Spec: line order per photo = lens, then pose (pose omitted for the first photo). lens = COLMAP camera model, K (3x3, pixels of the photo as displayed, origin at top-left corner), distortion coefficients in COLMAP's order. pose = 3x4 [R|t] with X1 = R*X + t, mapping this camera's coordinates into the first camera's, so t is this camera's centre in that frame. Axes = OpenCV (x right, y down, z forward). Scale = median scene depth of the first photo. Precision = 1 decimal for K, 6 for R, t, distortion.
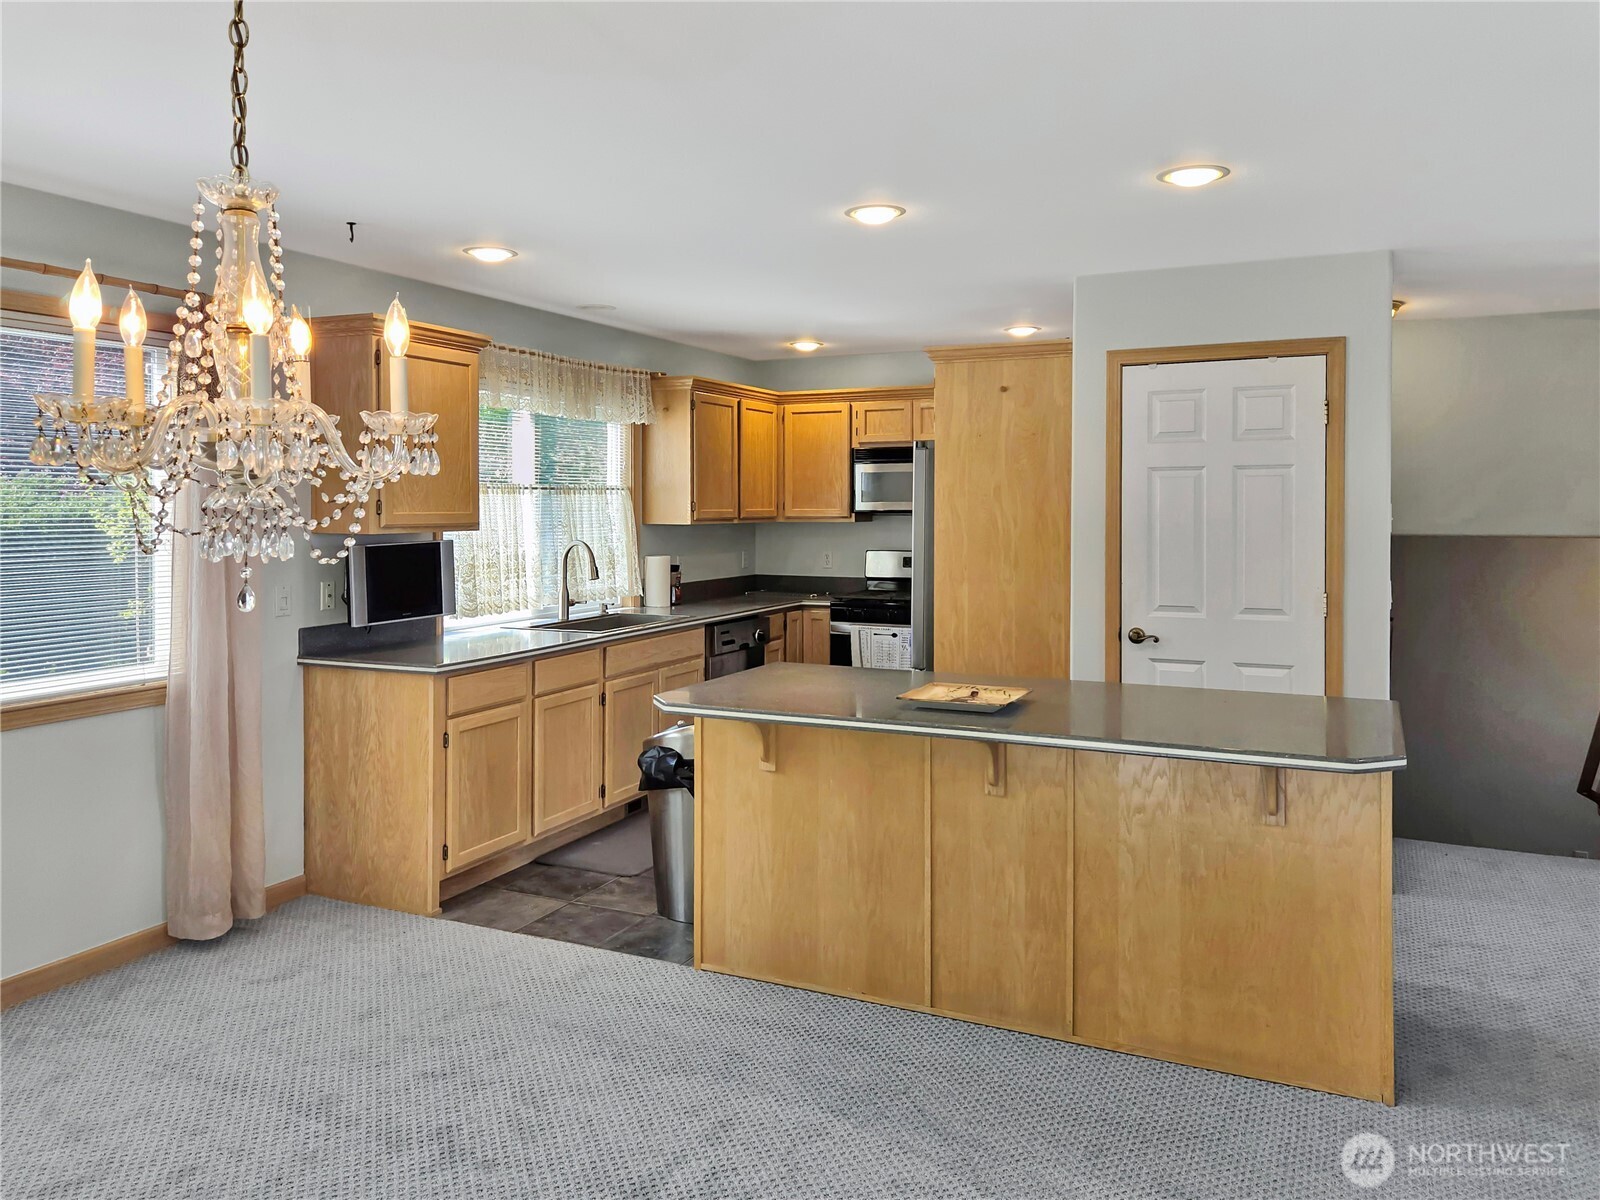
lens RADIAL K [[1115.7, 0, 800.0], [0, 1115.7, 600.0], [0, 0, 1]] dist [0.000225, 0.000664]
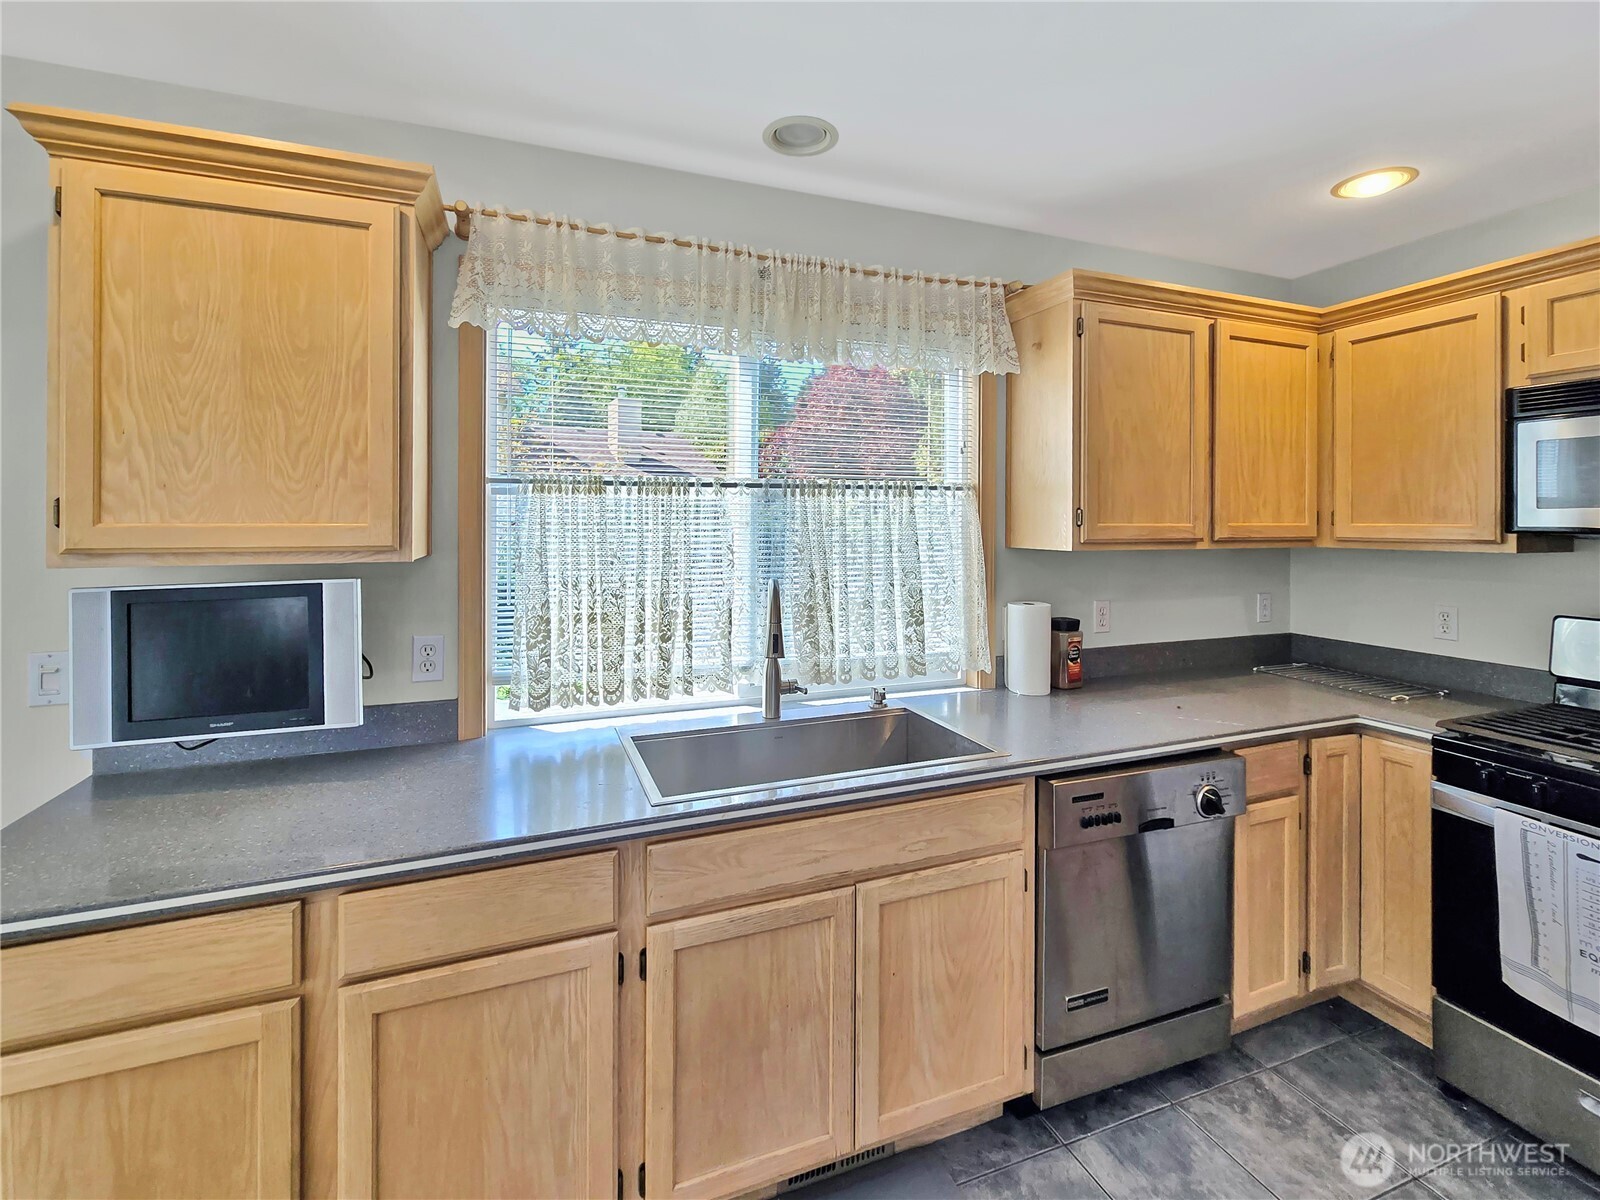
lens RADIAL K [[721.3, 0, 799.8], [0, 721.3, 517.3], [0, 0, 1]] dist [0.000040, 0.000311]
pose [[0.722944, 0.001105, -0.690906, 0.043802], [-0.060633, 0.996242, -0.061851, -0.052059], [0.688241, 0.086606, 0.720294, 0.631190]]
